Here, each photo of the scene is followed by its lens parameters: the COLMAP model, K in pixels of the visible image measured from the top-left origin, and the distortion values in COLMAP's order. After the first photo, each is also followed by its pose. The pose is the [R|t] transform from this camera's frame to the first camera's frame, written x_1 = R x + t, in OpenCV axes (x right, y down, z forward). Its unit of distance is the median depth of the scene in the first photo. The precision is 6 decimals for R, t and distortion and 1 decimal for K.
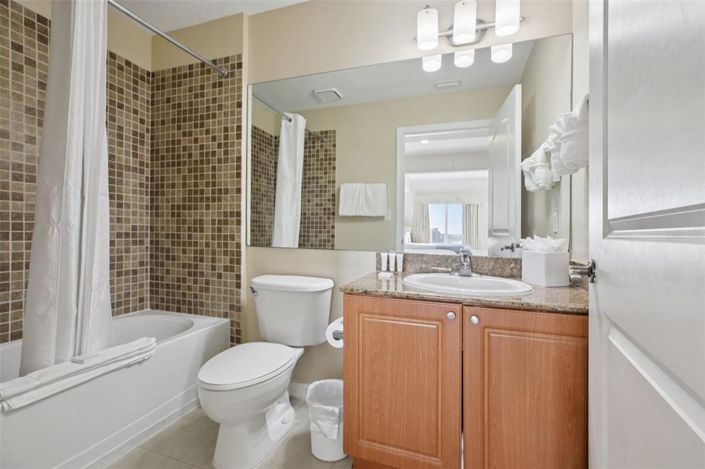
lens RADIAL K [[328.9, 0, 348.2], [0, 328.9, 231.6], [0, 0, 1]] dist [-0.001381, 0.000712]
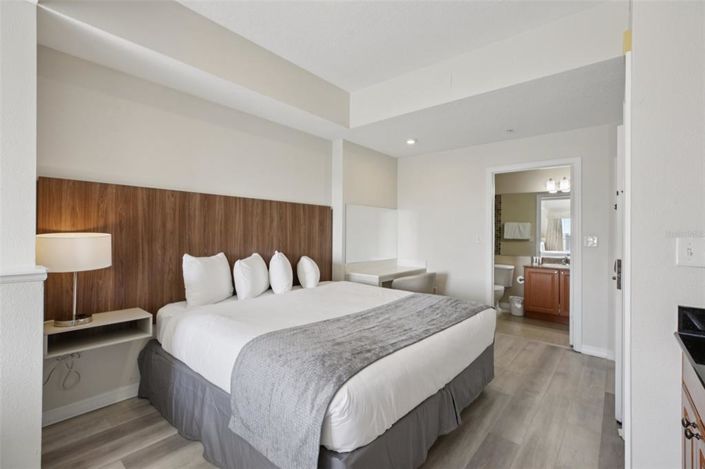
lens RADIAL K [[328.9, 0, 348.2], [0, 328.9, 231.6], [0, 0, 1]] dist [-0.001381, 0.000712]
pose [[0.938974, -0.001198, -0.343985, -0.308697], [-0.002860, 0.999932, -0.011290, -0.086956], [0.343976, 0.011585, 0.938907, -1.629865]]
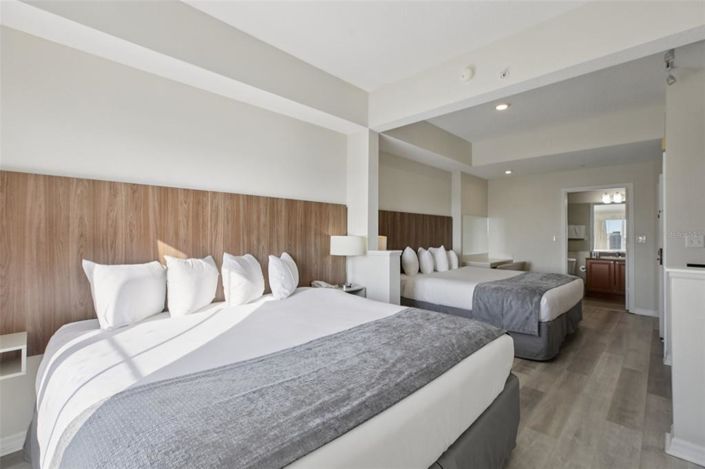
lens RADIAL K [[328.9, 0, 348.2], [0, 328.9, 231.6], [0, 0, 1]] dist [-0.001381, 0.000712]
pose [[0.911158, -0.009903, -0.411939, -0.636301], [0.003532, 0.999862, -0.016225, -0.084144], [0.412043, 0.013328, 0.911067, -2.579512]]
